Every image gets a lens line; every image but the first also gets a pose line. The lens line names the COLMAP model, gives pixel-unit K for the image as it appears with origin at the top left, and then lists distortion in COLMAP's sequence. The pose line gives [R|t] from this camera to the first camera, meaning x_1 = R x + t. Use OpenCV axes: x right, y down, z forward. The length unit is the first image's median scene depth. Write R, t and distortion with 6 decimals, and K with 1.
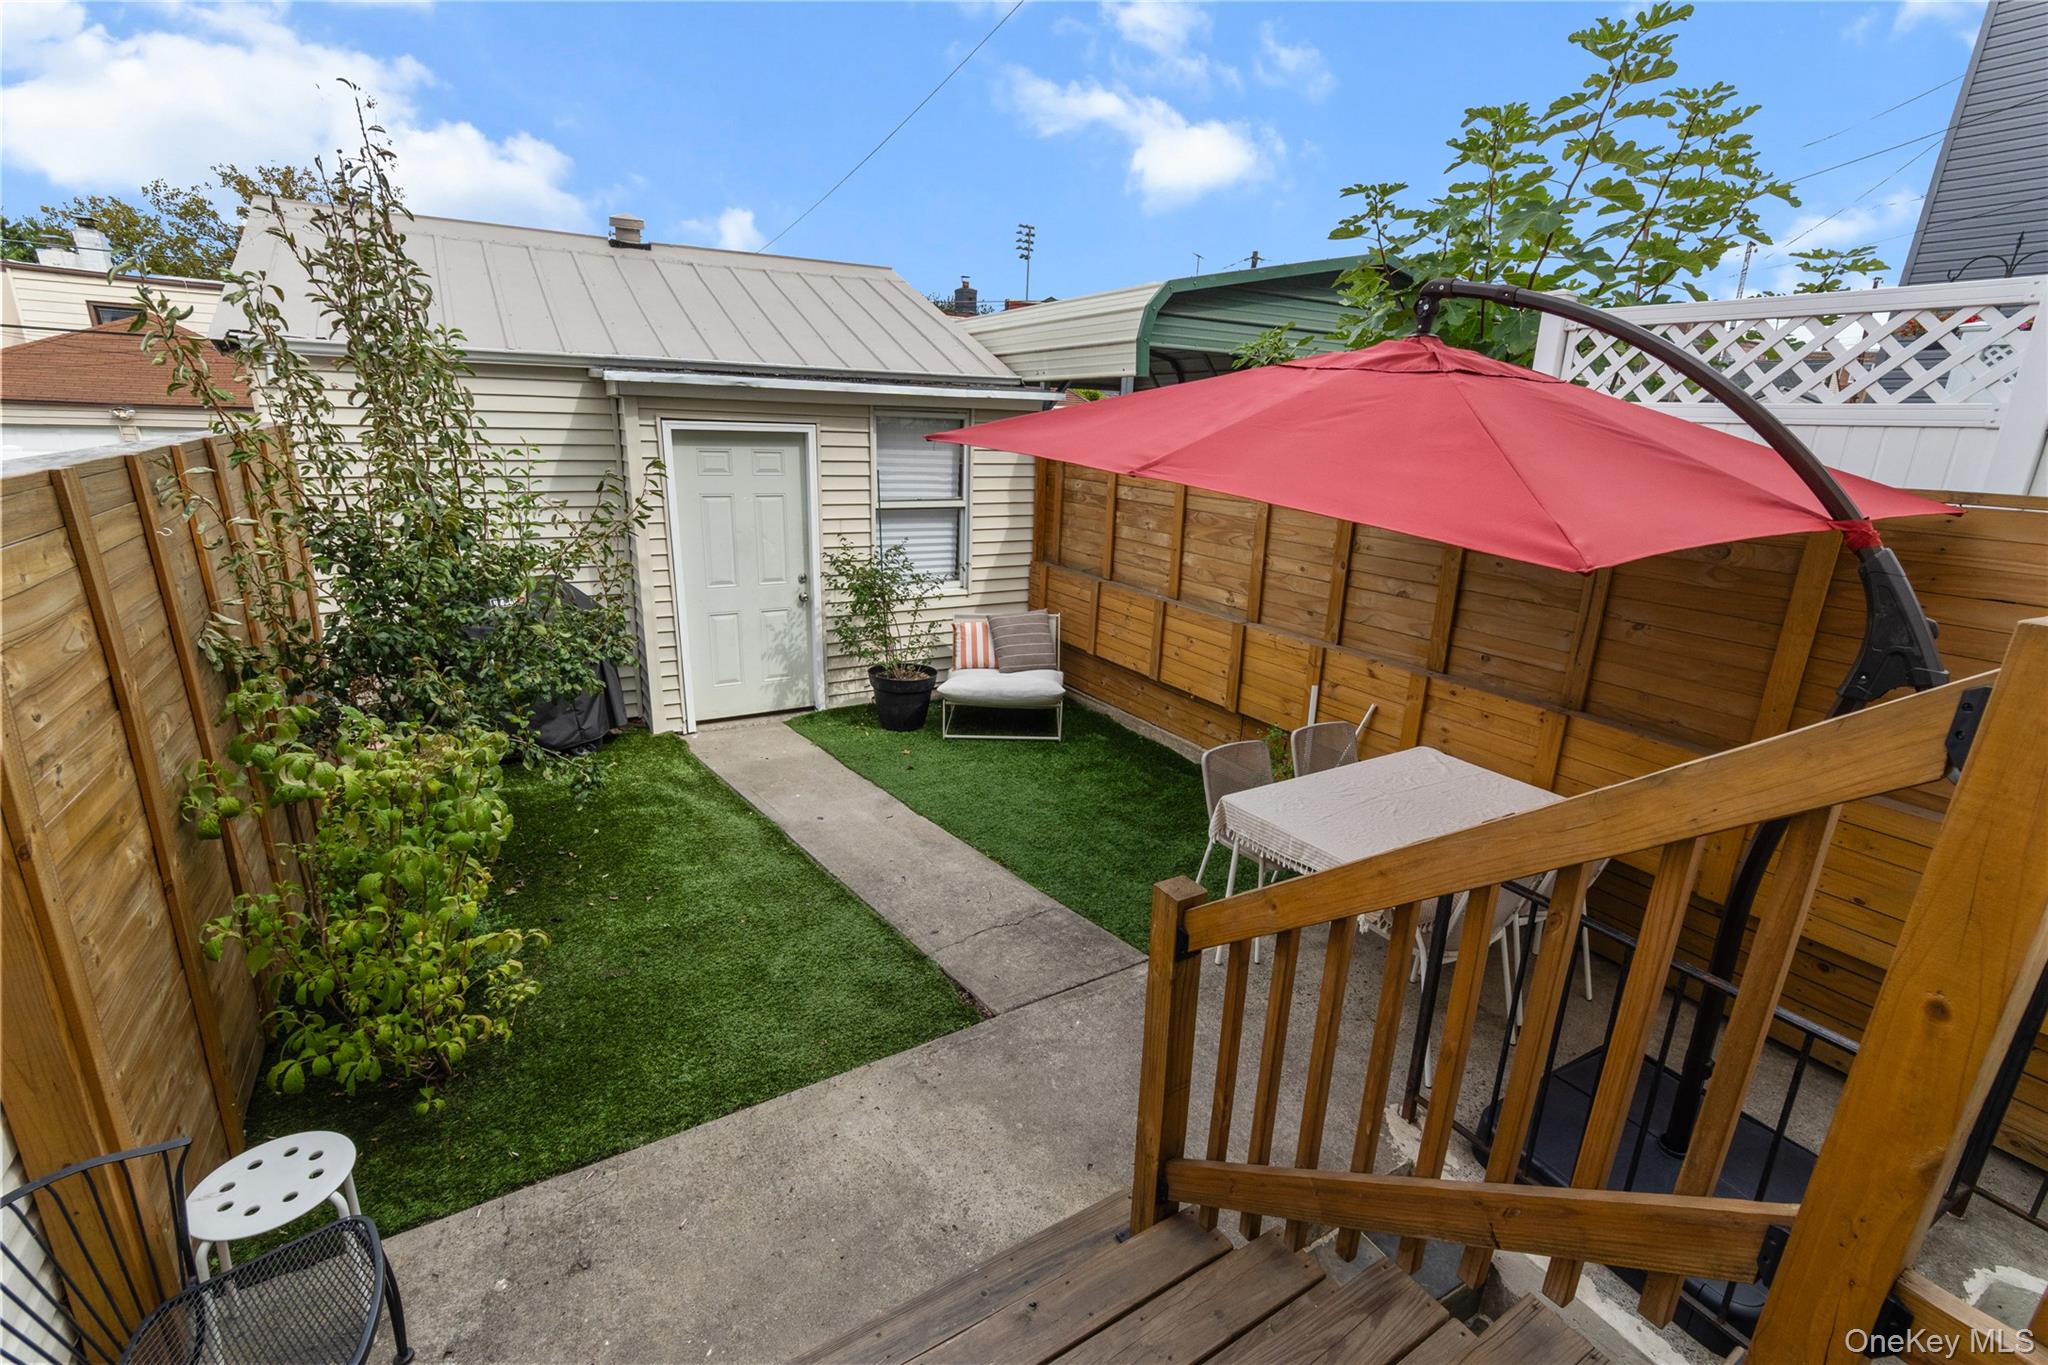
lens RADIAL K [[884.5, 0, 1028.2], [0, 884.5, 671.8], [0, 0, 1]] dist [-0.006746, 0.000584]
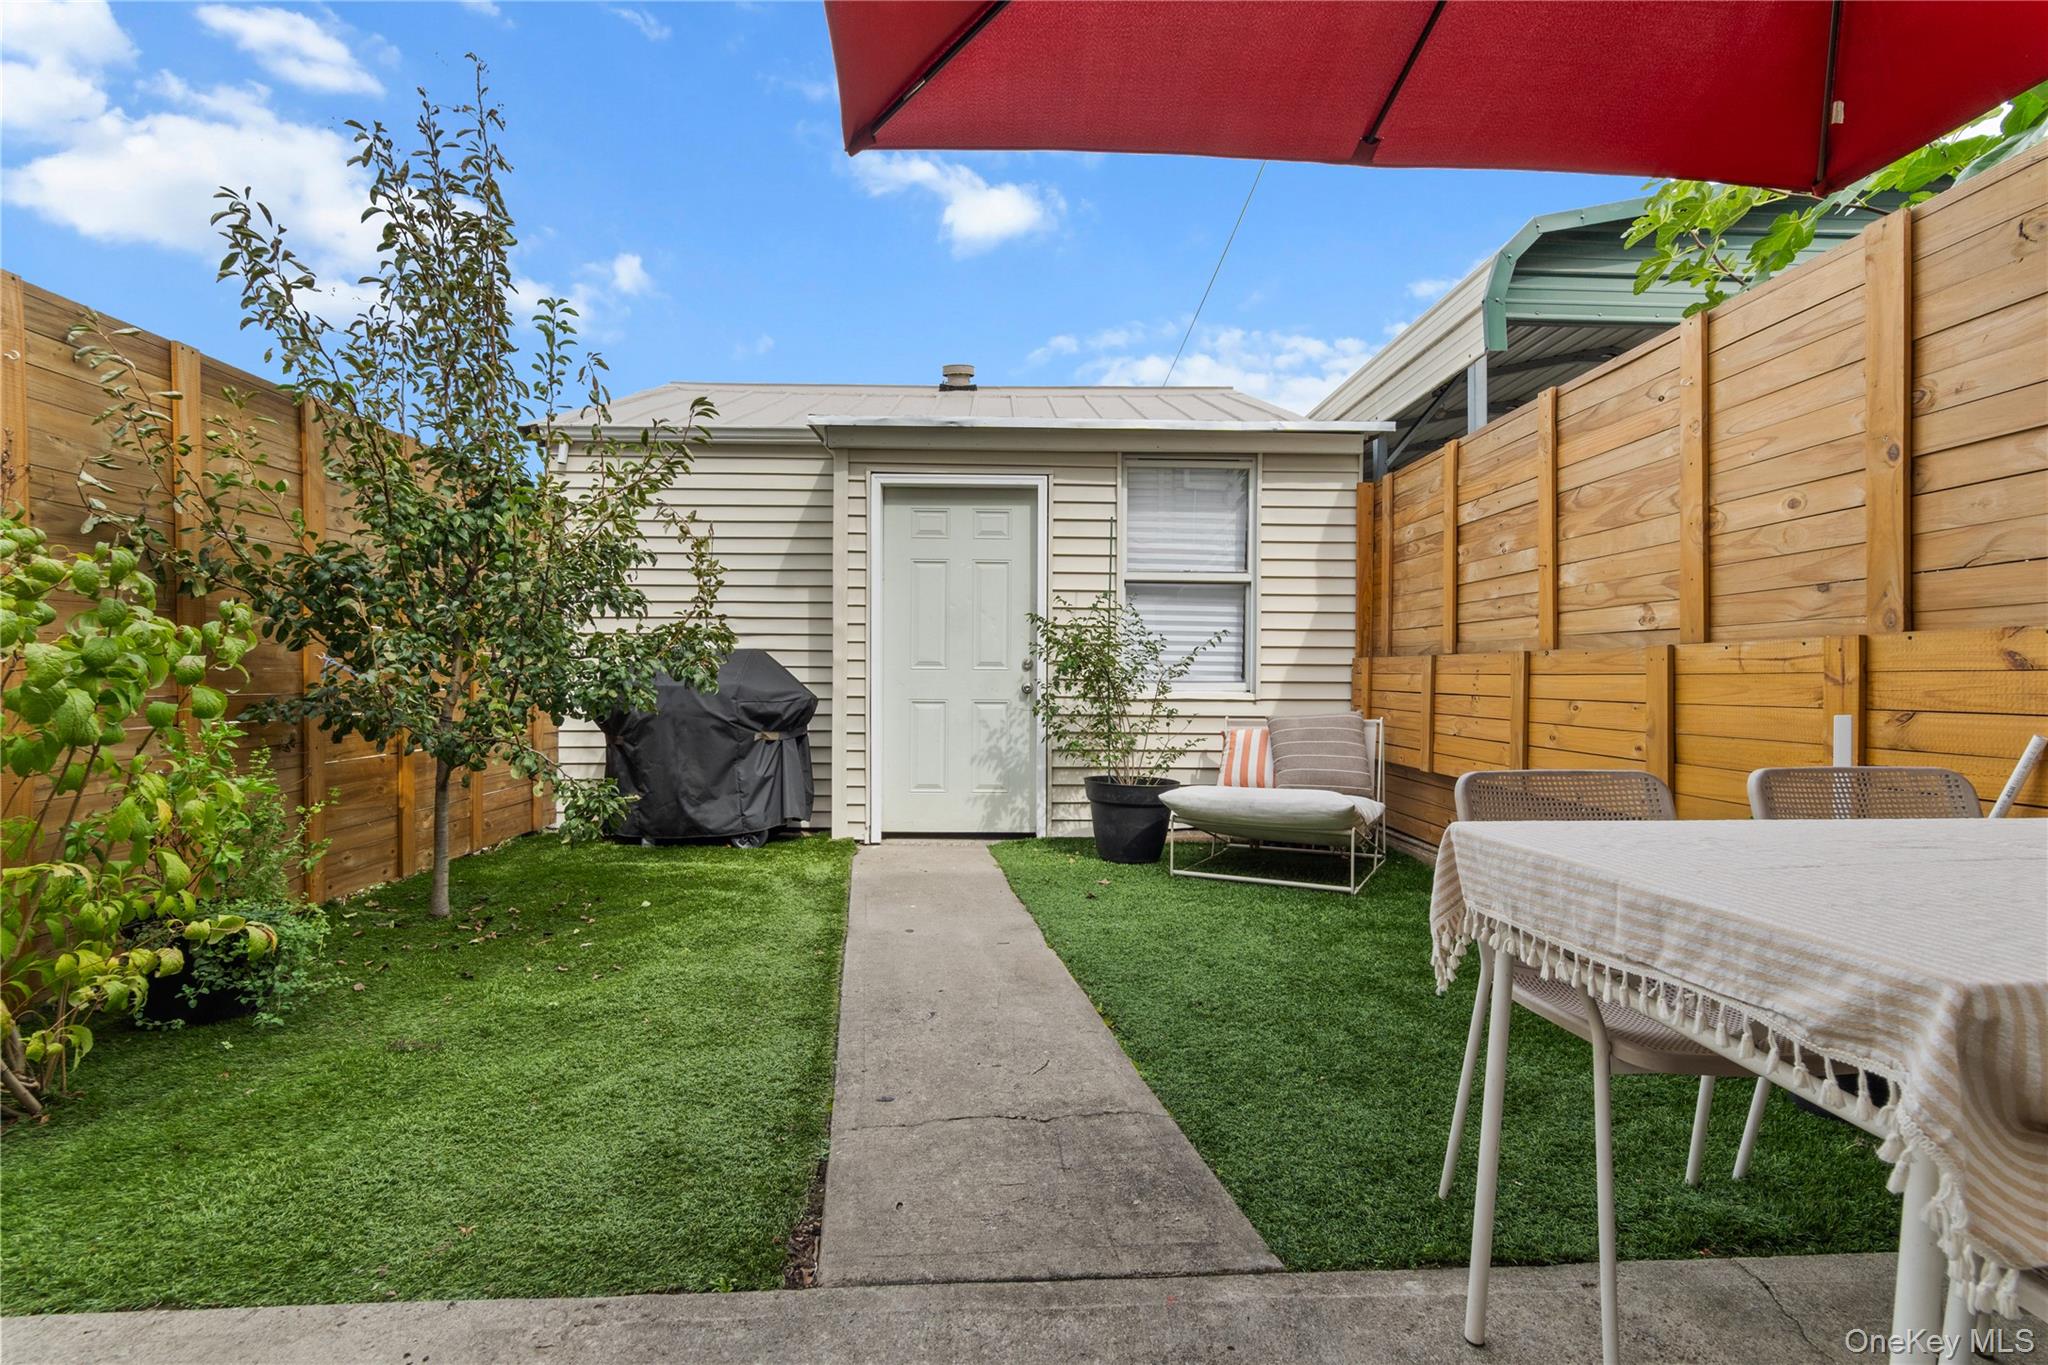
lens RADIAL K [[899.3, 0, 1028.7], [0, 899.3, 678.2], [0, 0, 1]] dist [0.000415, 0.000704]
pose [[0.876272, -0.027395, -0.481037, 0.143548], [-0.106477, 0.962688, -0.248786, 0.113727], [0.469904, 0.269223, 0.840660, 0.336140]]
